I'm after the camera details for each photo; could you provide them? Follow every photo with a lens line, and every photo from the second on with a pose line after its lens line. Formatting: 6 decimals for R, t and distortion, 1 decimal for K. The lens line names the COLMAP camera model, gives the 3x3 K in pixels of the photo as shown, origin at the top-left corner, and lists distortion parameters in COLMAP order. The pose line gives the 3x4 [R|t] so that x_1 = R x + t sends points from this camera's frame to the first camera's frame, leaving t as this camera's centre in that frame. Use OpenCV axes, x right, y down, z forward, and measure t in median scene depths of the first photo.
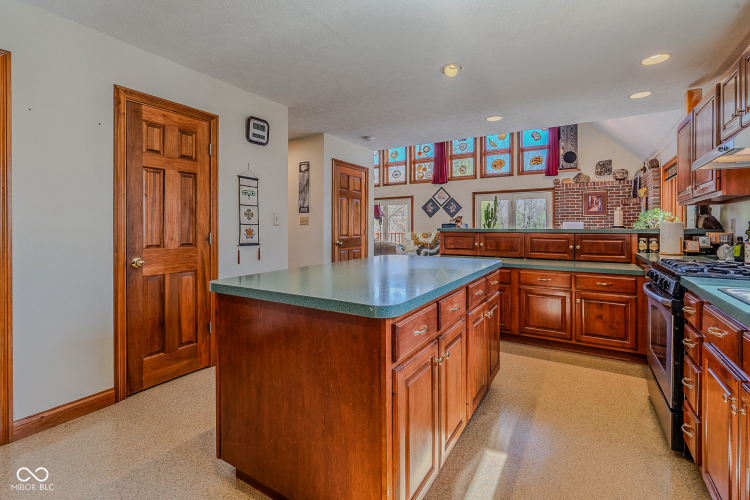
lens RADIAL K [[344.4, 0, 373.9], [0, 344.4, 234.1], [0, 0, 1]] dist [-0.000701, -0.000395]
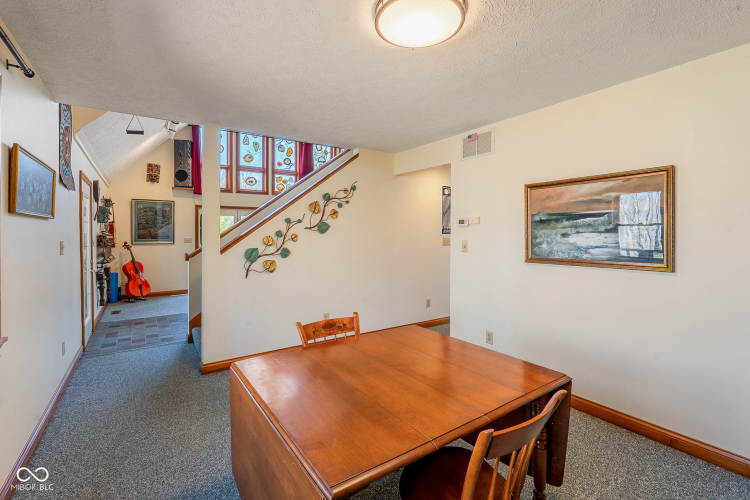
lens RADIAL K [[340.1, 0, 370.1], [0, 340.1, 229.7], [0, 0, 1]] dist [0.000218, -0.000034]
pose [[0.401250, 0.010186, 0.915912, -0.738530], [0.018667, 0.999640, -0.019295, -0.034822], [-0.915778, 0.024840, 0.400915, 0.465975]]
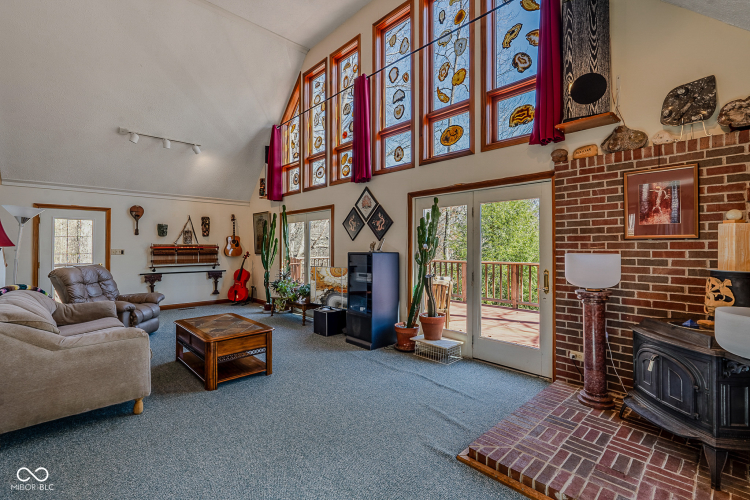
lens RADIAL K [[332.4, 0, 375.0], [0, 332.4, 250.0], [0, 0, 1]] dist [-0.000436, -0.000156]
pose [[0.968004, 0.007768, -0.250813, 0.392080], [-0.010720, 0.999888, -0.010405, -0.029586], [0.250704, 0.012761, 0.967980, 0.523469]]
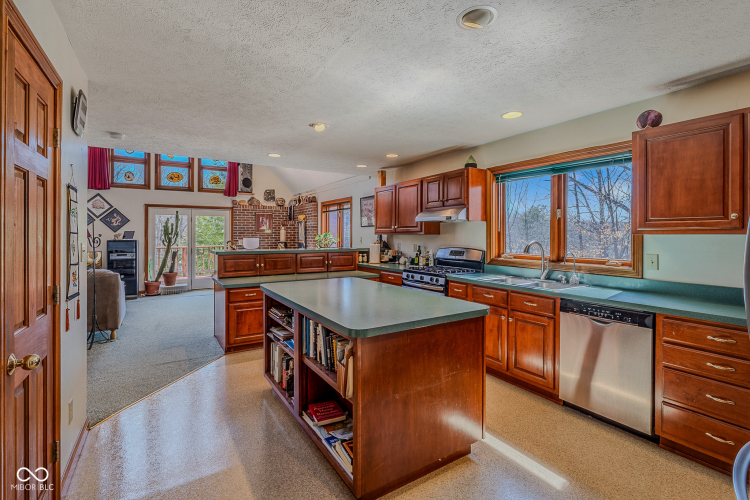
lens RADIAL K [[344.4, 0, 373.9], [0, 344.4, 234.1], [0, 0, 1]] dist [-0.000701, -0.000395]
pose [[0.440196, 0.003858, 0.897893, -0.262268], [0.017654, 0.999760, -0.012951, -0.024255], [-0.897728, 0.021553, 0.440023, 0.094628]]
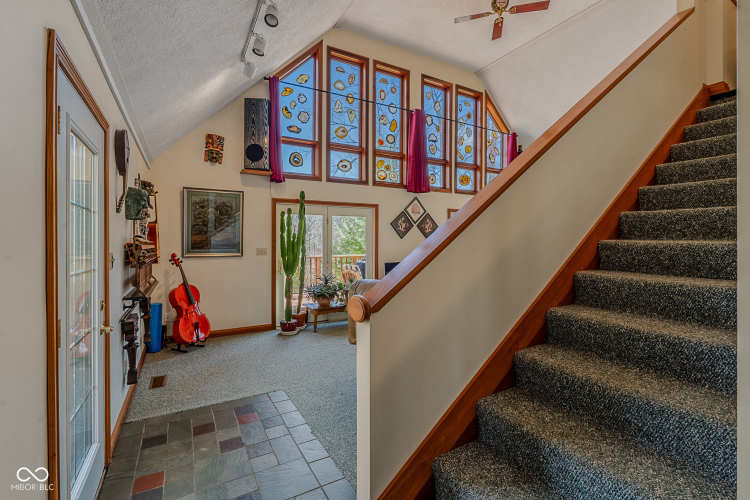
lens RADIAL K [[344.4, 0, 373.9], [0, 344.4, 234.1], [0, 0, 1]] dist [-0.000701, -0.000395]
pose [[0.478889, 0.021168, 0.877620, -0.536214], [0.014540, 0.999381, -0.032039, -0.041072], [-0.877755, 0.028103, 0.478285, 0.820199]]
